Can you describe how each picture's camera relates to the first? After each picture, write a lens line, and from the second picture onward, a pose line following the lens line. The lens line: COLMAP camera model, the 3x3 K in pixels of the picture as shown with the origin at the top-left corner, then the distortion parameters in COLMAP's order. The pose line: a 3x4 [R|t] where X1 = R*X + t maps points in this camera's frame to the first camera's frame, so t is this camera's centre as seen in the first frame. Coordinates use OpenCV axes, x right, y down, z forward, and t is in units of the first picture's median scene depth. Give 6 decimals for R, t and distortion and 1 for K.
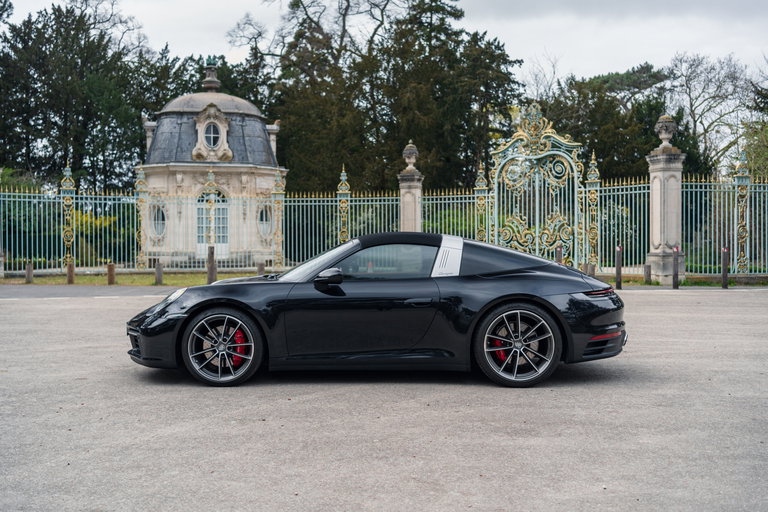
lens RADIAL K [[766.0, 0, 384.0], [0, 766.0, 256.0], [0, 0, 1]] dist [0.005871, -0.005247]
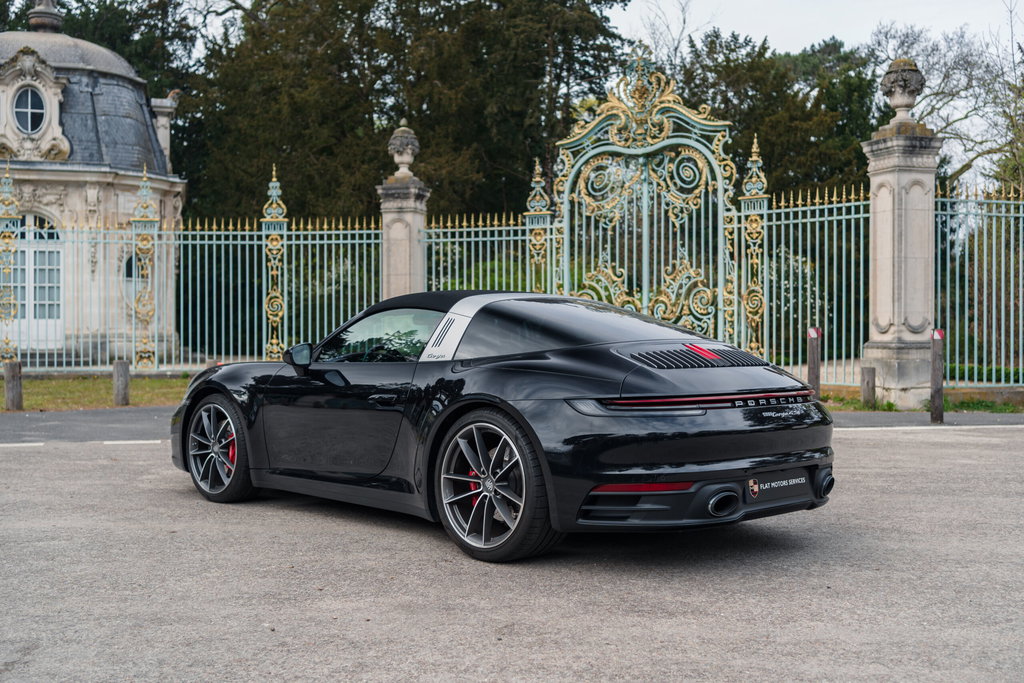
lens RADIAL K [[1159.8, 0, 514.4], [0, 1159.8, 339.2], [0, 0, 1]] dist [0.005654, -0.003041]
pose [[0.997686, 0.003893, 0.067879, 0.050969], [-0.003732, 0.999990, -0.002499, -0.002084], [-0.067888, 0.002240, 0.997690, 0.198870]]
